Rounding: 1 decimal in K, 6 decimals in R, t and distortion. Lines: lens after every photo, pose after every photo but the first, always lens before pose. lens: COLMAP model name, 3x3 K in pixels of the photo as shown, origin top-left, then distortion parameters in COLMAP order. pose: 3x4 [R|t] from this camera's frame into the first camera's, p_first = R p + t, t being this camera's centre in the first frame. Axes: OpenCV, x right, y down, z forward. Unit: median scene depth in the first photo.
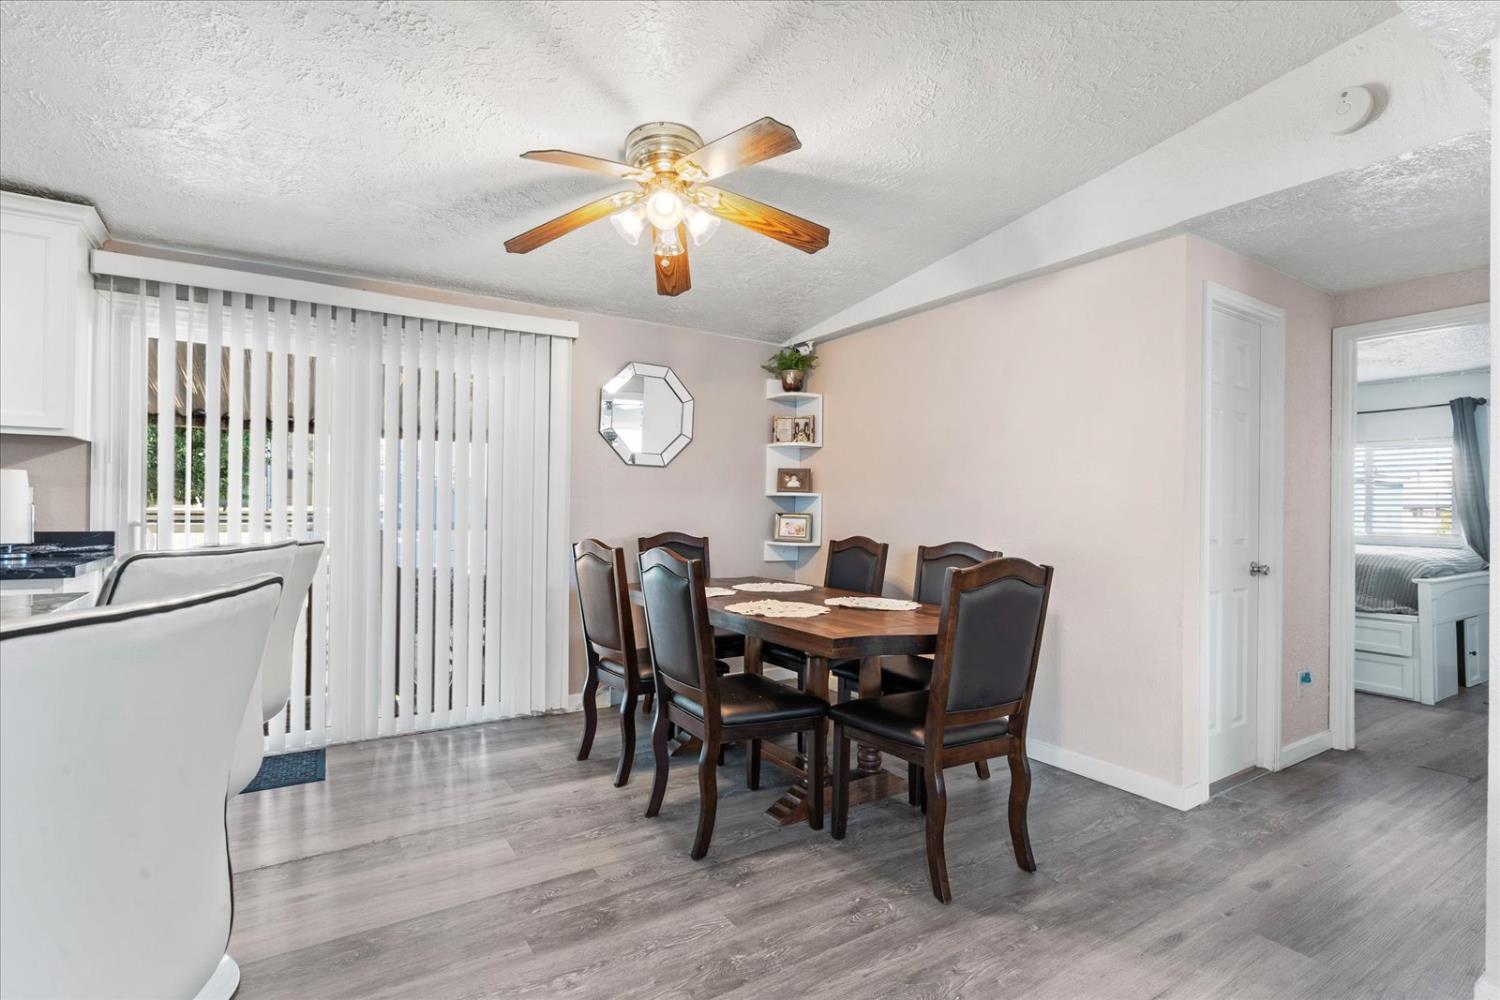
lens RADIAL K [[713.2, 0, 750.3], [0, 713.2, 498.4], [0, 0, 1]] dist [0.002932, 0.000440]
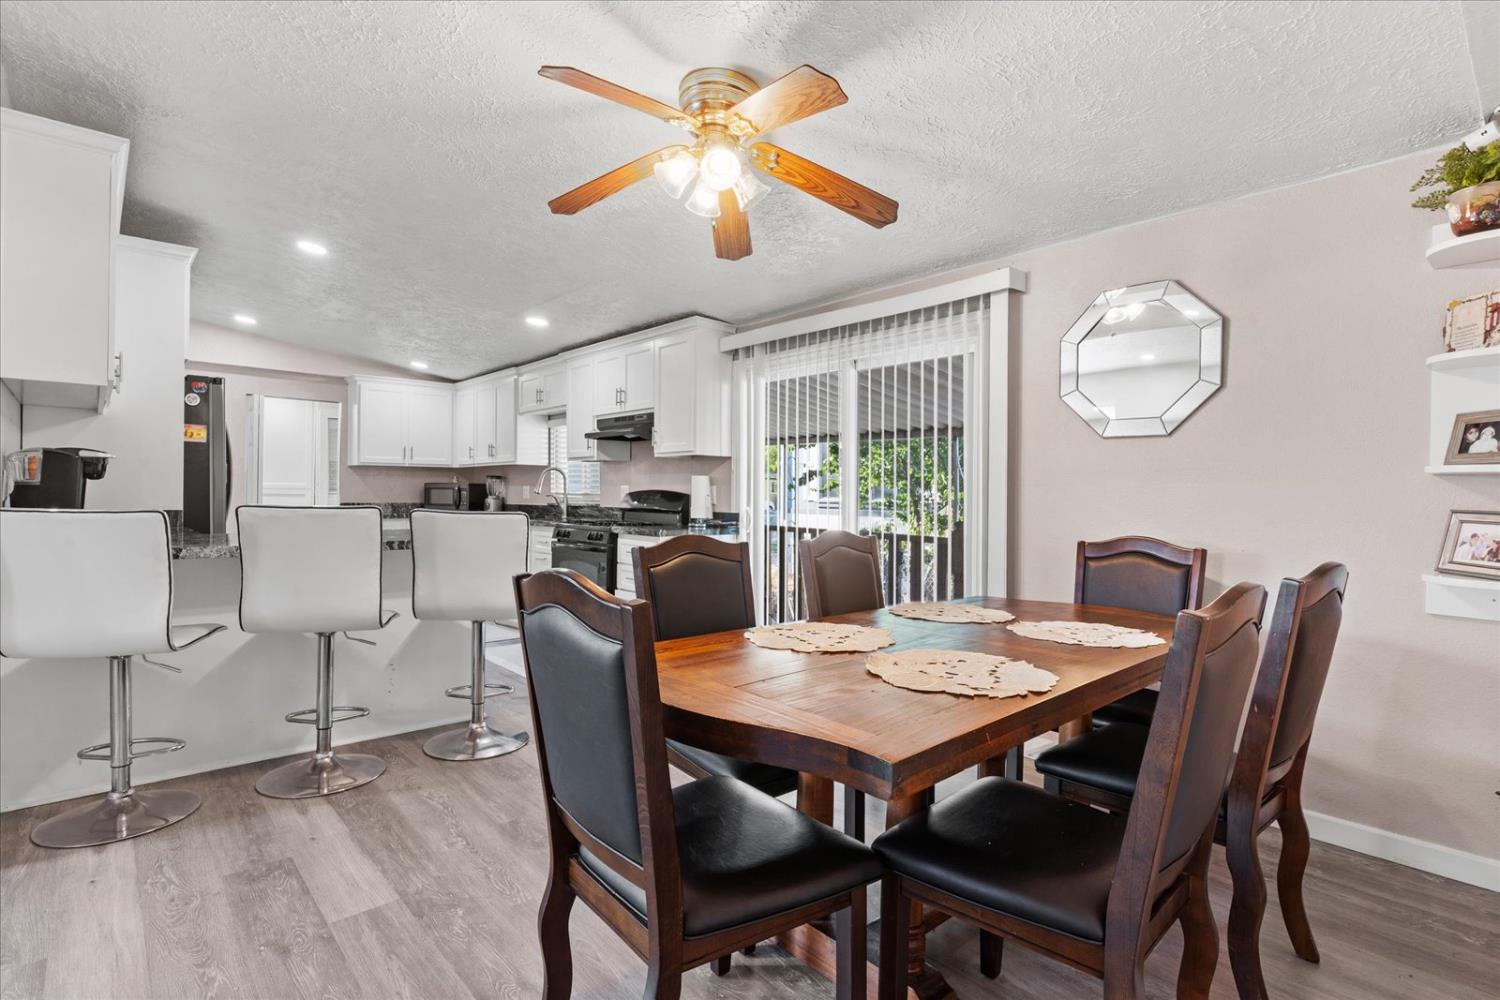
lens RADIAL K [[733.6, 0, 746.9], [0, 733.6, 497.8], [0, 0, 1]] dist [0.000711, 0.000438]
pose [[0.157330, -0.004840, -0.987534, 0.517506], [0.002501, 0.999987, -0.004502, 0.014567], [0.987543, -0.001761, 0.157340, 0.572362]]
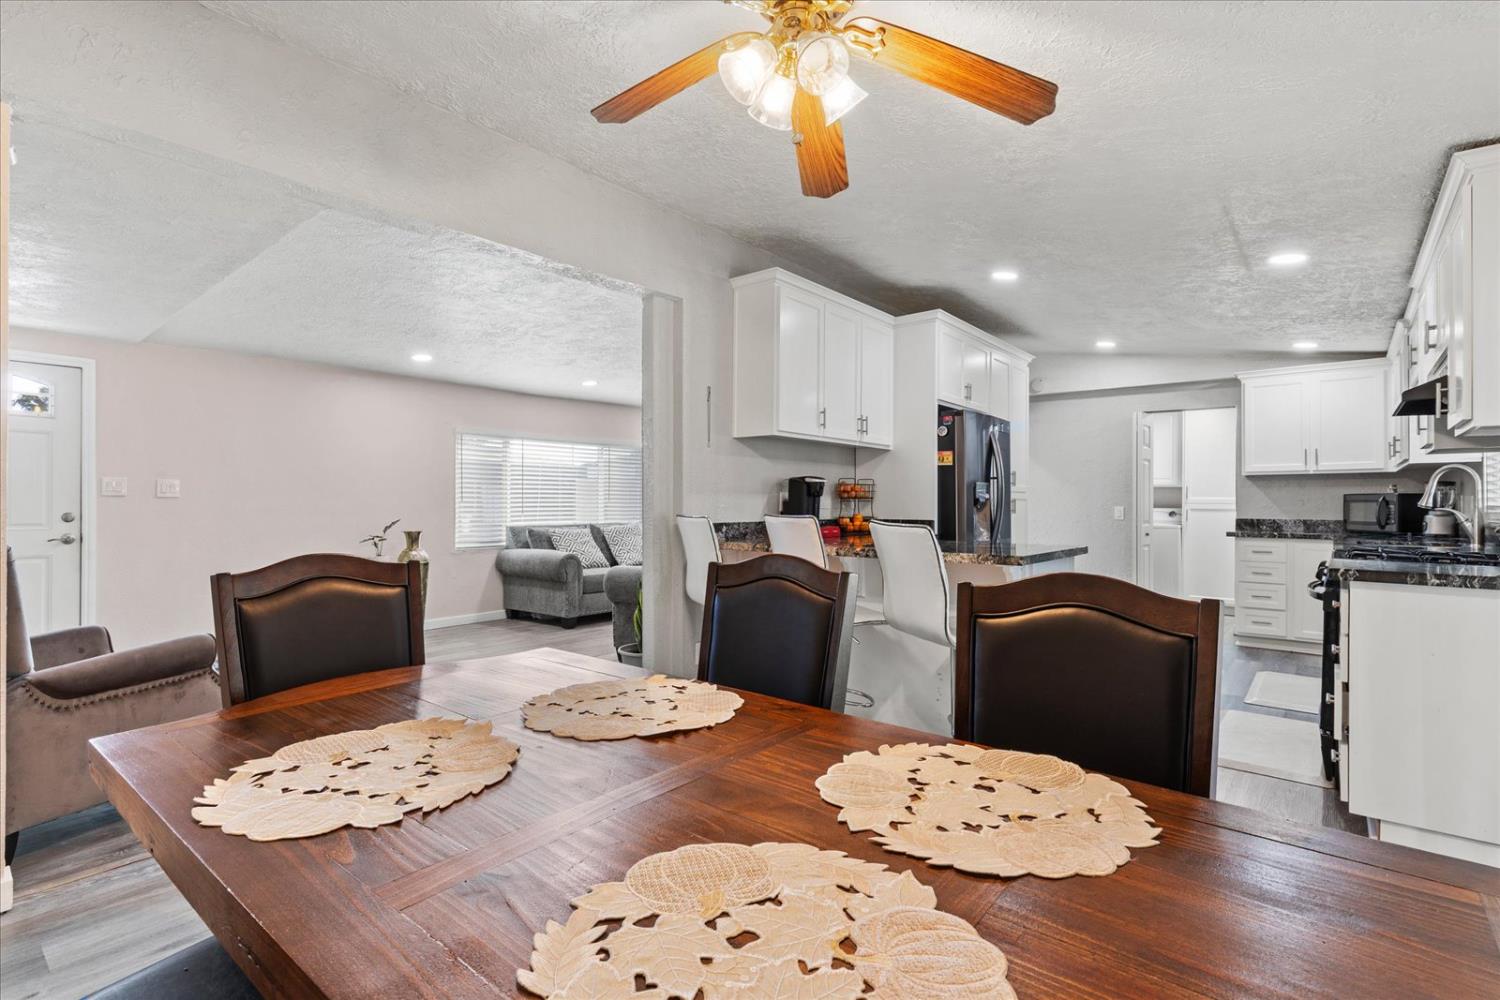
lens RADIAL K [[713.2, 0, 750.3], [0, 713.2, 498.4], [0, 0, 1]] dist [0.002932, 0.000440]
pose [[-0.952932, -0.016530, -0.302733, 0.071843], [-0.010986, 0.999739, -0.020009, 0.015329], [0.302985, -0.015741, -0.952865, 1.040213]]
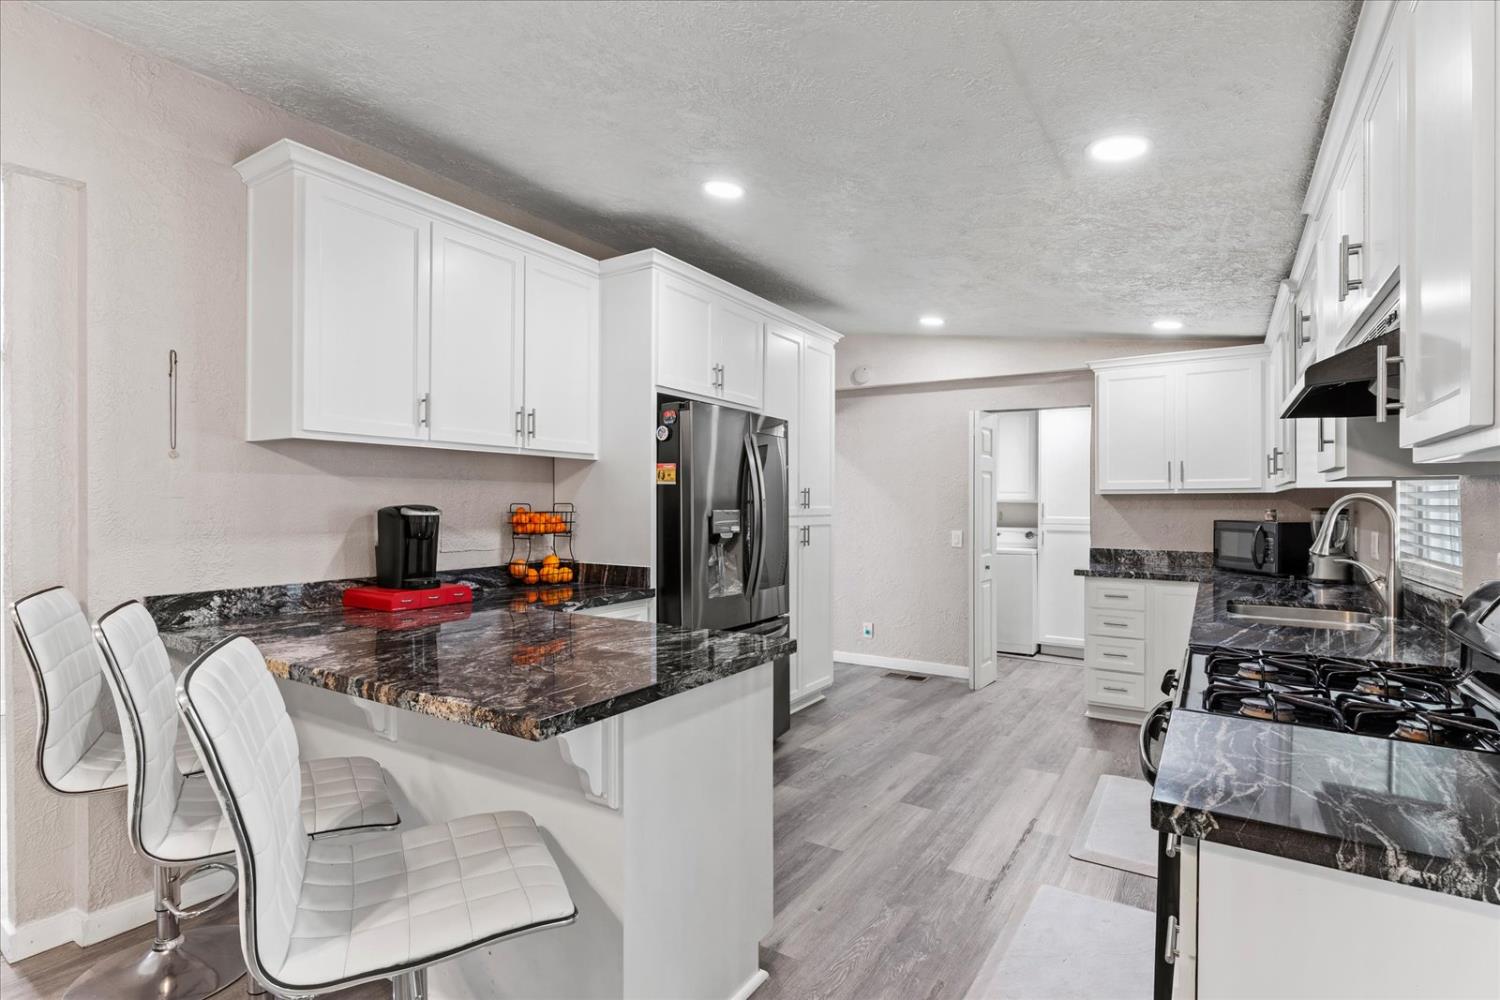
lens RADIAL K [[735.7, 0, 750.0], [0, 735.7, 500.0], [0, 0, 1]] dist [-0.000362, -0.000124]
pose [[-0.908837, -0.015624, -0.416859, -0.355024], [-0.008602, 0.999788, -0.018718, -0.037408], [0.417063, -0.013426, -0.908778, 0.778612]]
